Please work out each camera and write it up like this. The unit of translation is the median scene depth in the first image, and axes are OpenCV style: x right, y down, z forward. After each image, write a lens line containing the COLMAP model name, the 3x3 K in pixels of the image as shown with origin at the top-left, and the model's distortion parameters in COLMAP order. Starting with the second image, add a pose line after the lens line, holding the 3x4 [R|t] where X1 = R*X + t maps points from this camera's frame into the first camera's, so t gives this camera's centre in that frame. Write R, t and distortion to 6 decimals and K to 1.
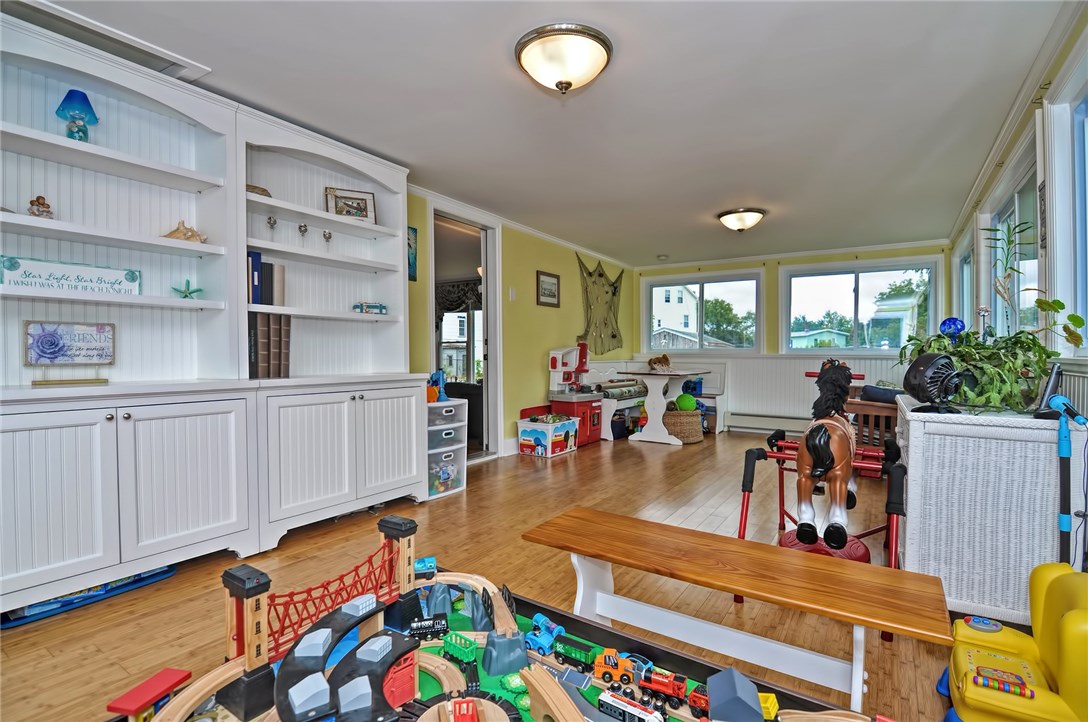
lens RADIAL K [[527.2, 0, 538.3], [0, 527.2, 361.4], [0, 0, 1]] dist [-0.014922, -0.004132]
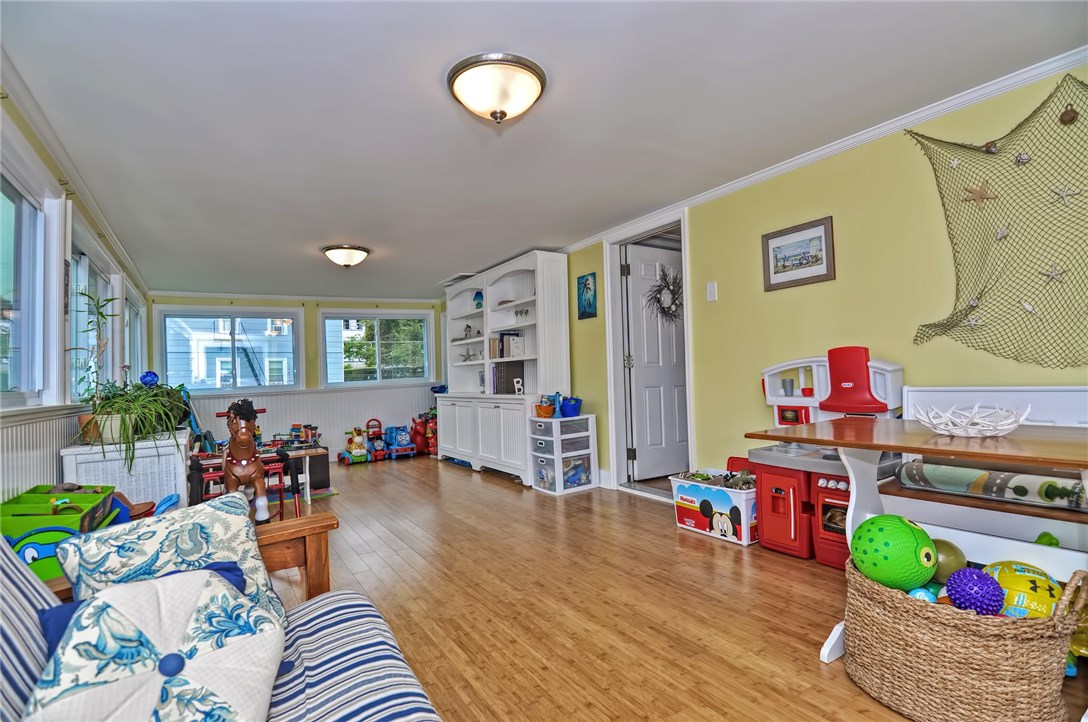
lens RADIAL K [[527.2, 0, 539.2], [0, 527.2, 364.6], [0, 0, 1]] dist [-0.014922, -0.004132]
pose [[-0.422602, -0.012465, -0.906229, 0.690099], [0.021820, 0.999476, -0.023923, -0.016493], [0.906052, -0.029884, -0.422109, 1.076596]]
